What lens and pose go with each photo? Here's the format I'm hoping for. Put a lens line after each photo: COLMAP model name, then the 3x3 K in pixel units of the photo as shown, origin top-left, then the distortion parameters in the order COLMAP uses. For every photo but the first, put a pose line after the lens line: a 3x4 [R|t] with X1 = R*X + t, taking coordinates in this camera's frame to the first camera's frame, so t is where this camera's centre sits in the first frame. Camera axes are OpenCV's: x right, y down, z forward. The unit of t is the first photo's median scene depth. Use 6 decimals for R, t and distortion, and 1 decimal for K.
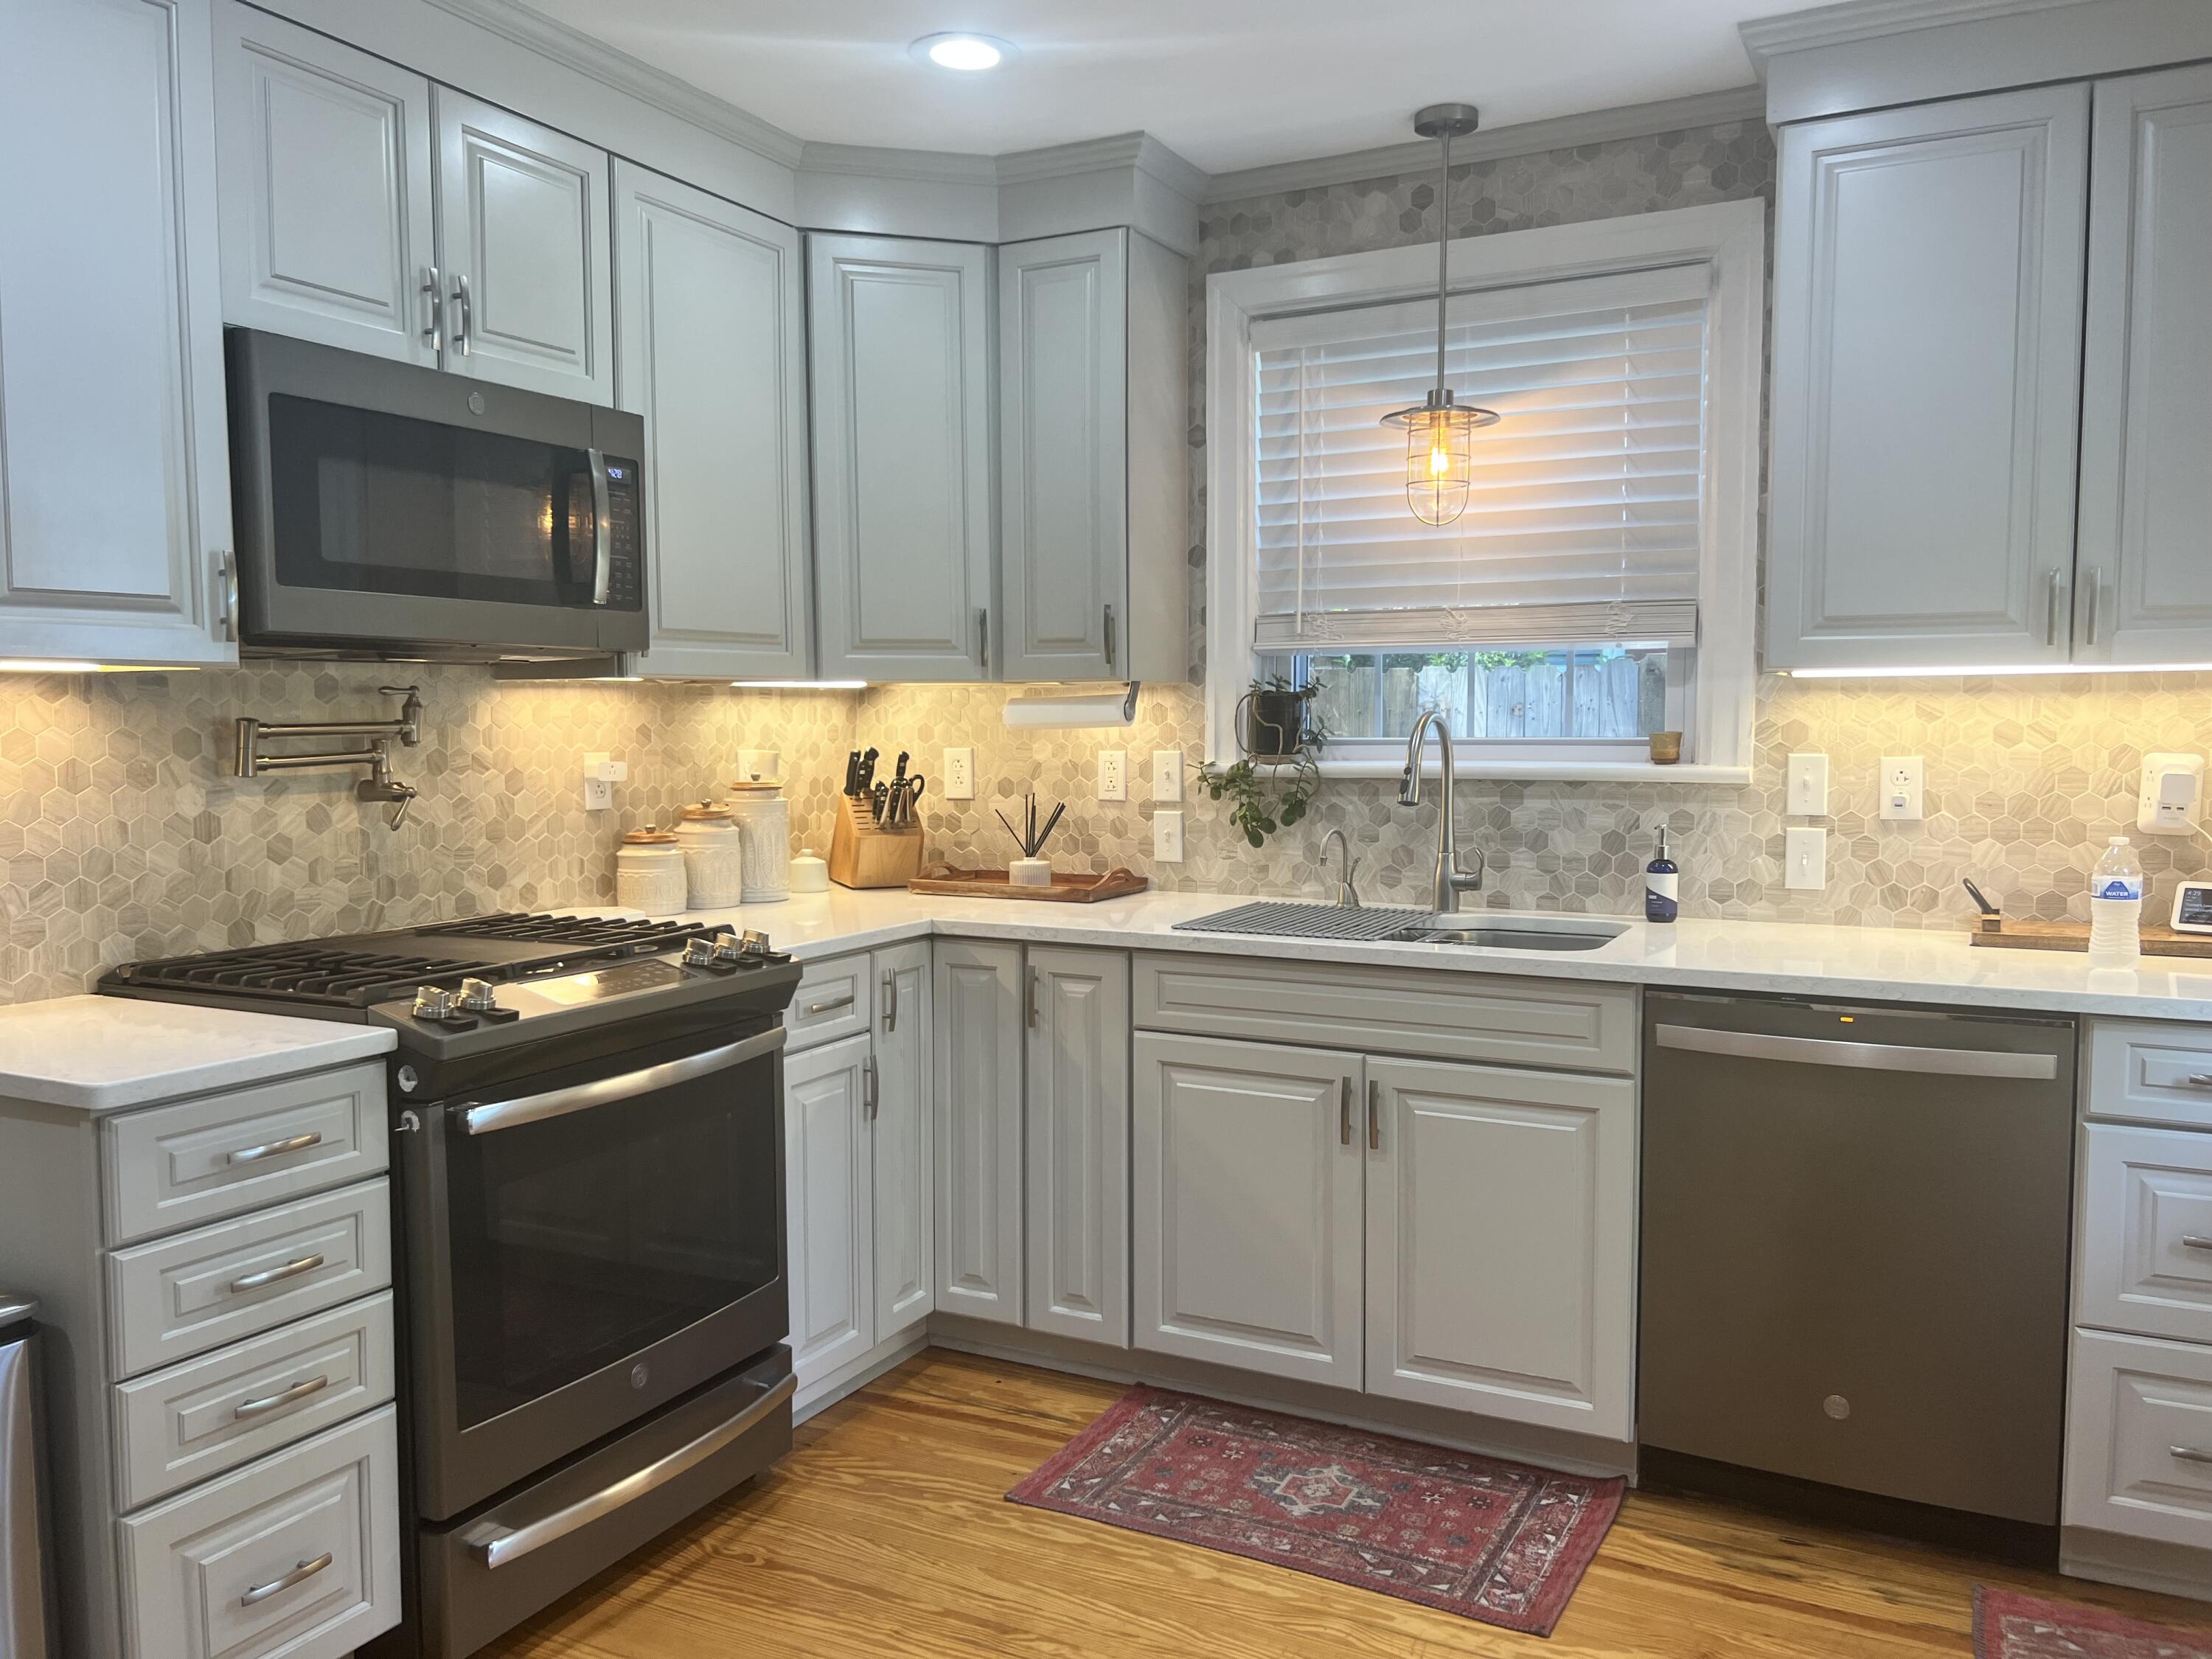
lens RADIAL K [[1655.0, 0, 1115.6], [0, 1655.0, 831.0], [0, 0, 1]] dist [0.039852, -0.038362]
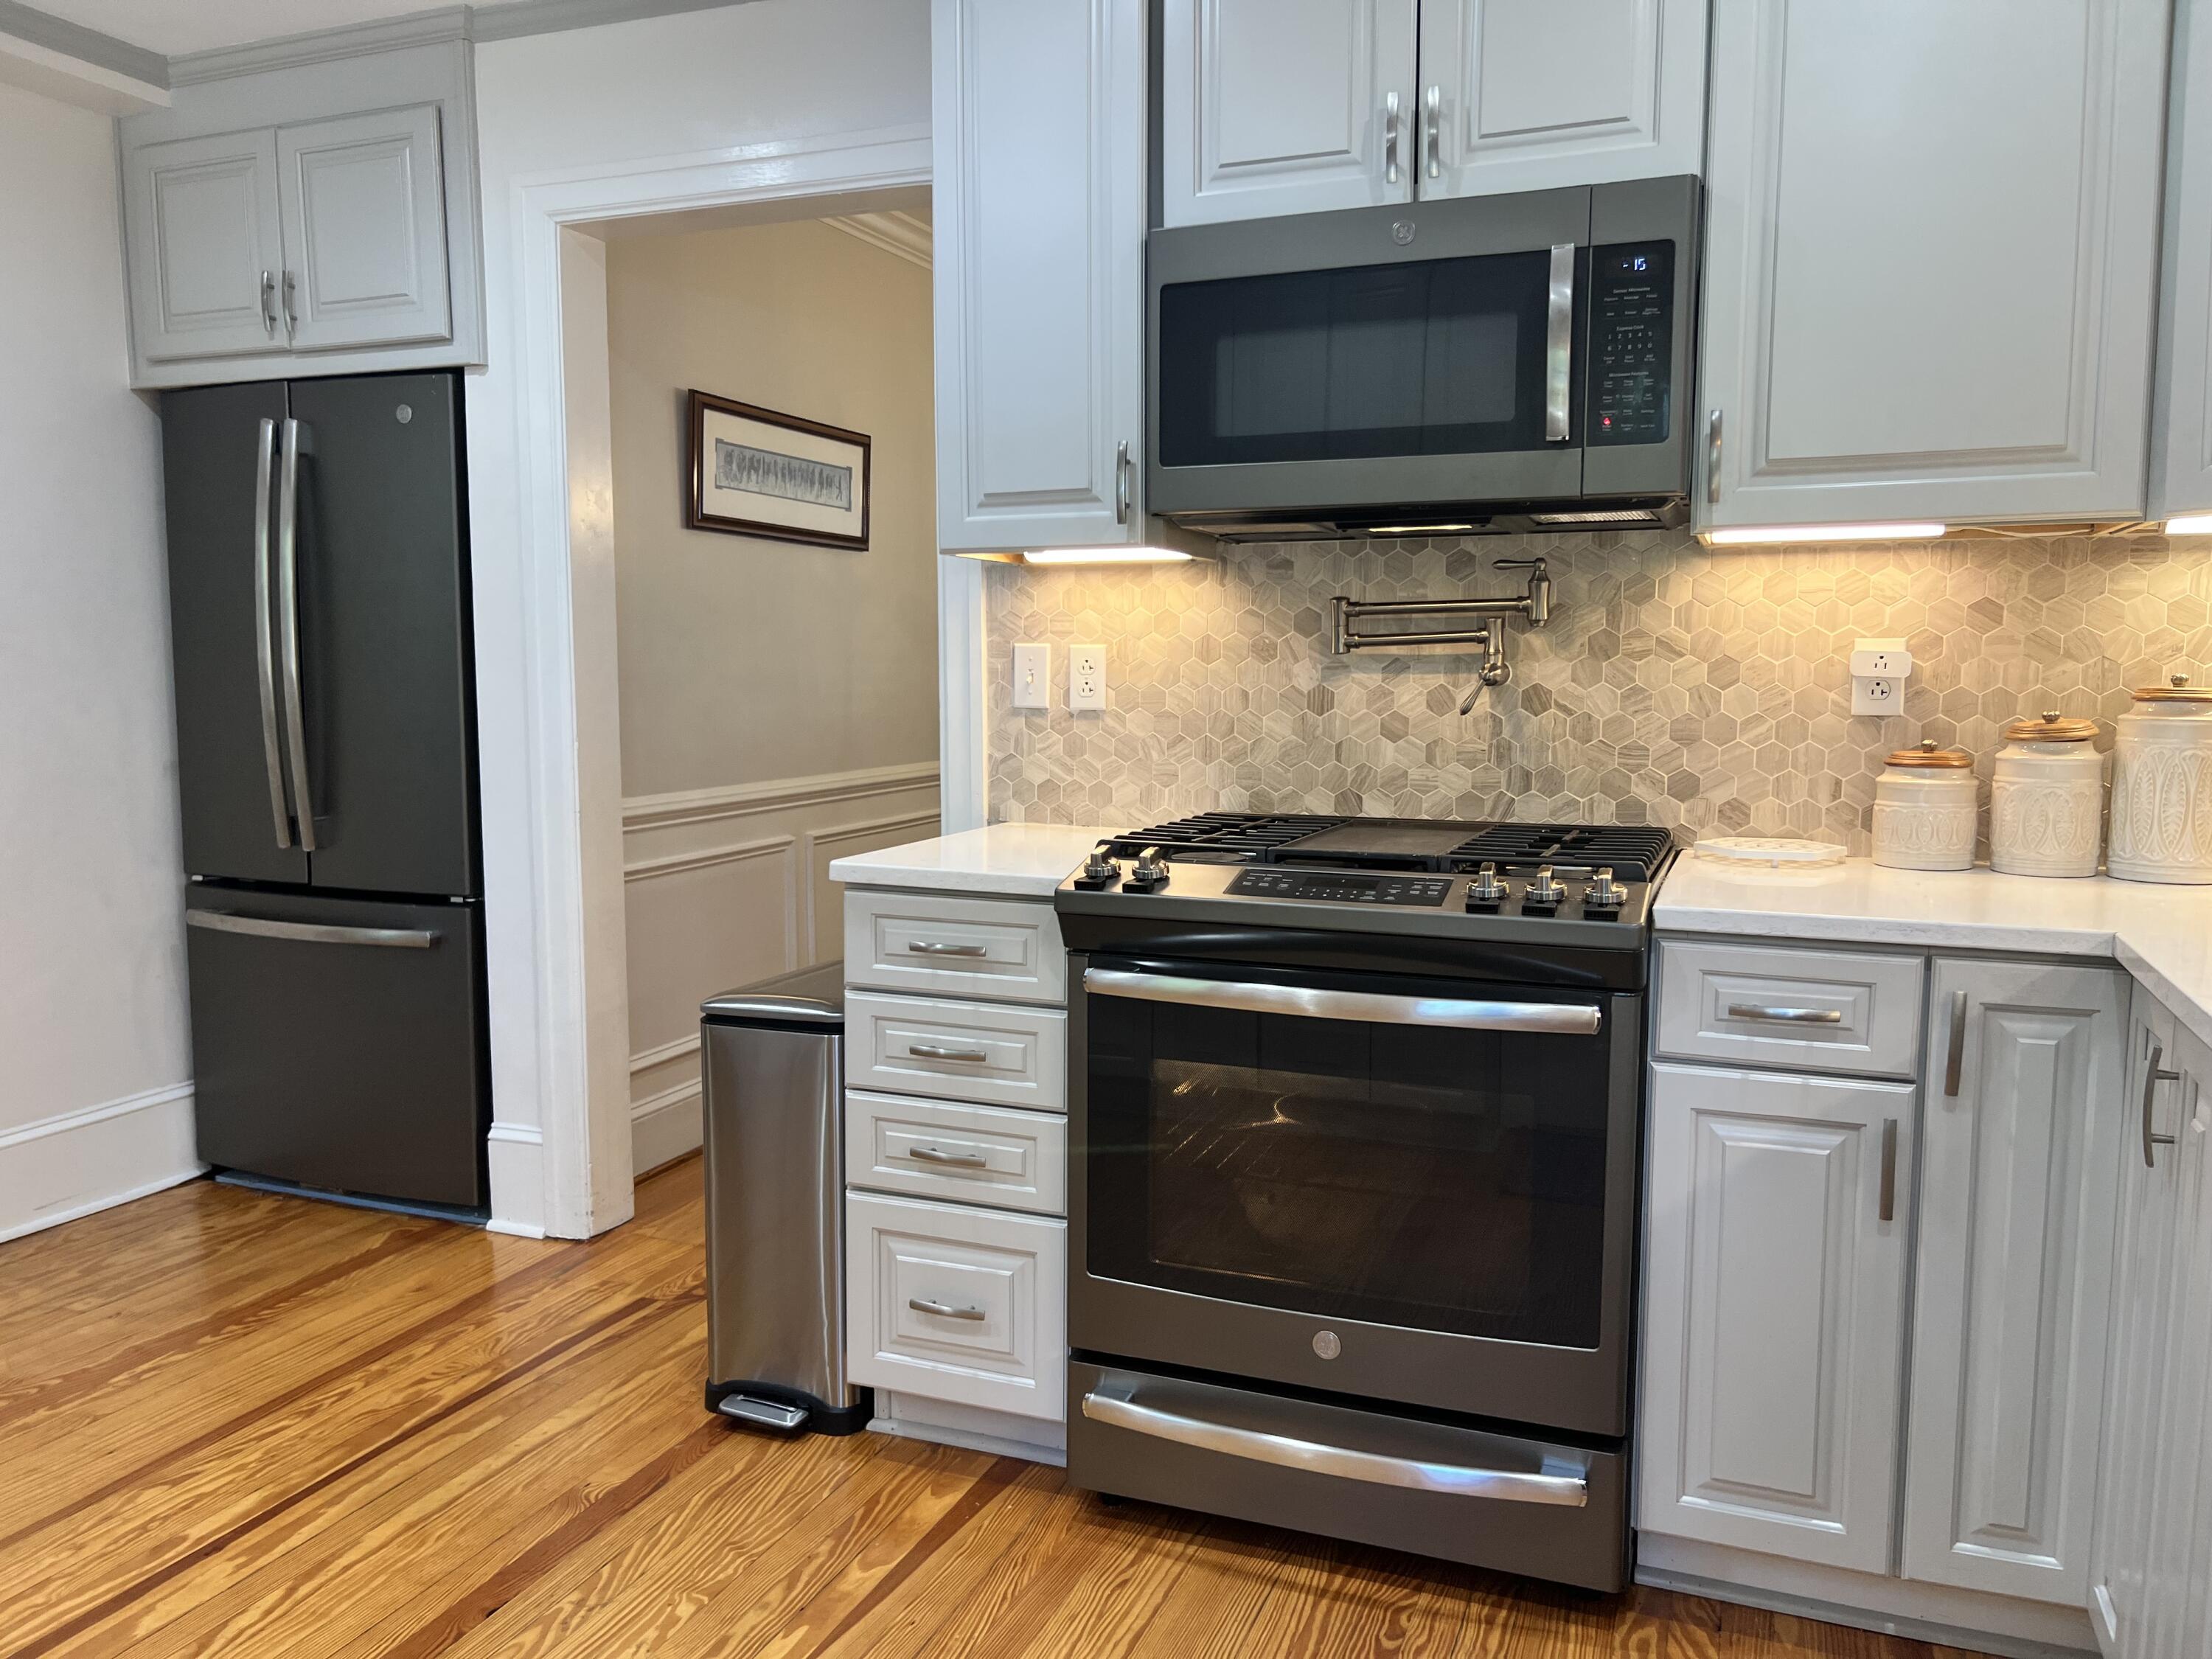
lens RADIAL K [[1655.0, 0, 1111.9], [0, 1655.0, 840.7], [0, 0, 1]] dist [0.039852, -0.038362]
pose [[0.097484, 0.114134, -0.988671, 0.497536], [-0.068919, 0.991792, 0.107699, -0.017589], [0.992848, 0.057639, 0.104550, 0.736466]]
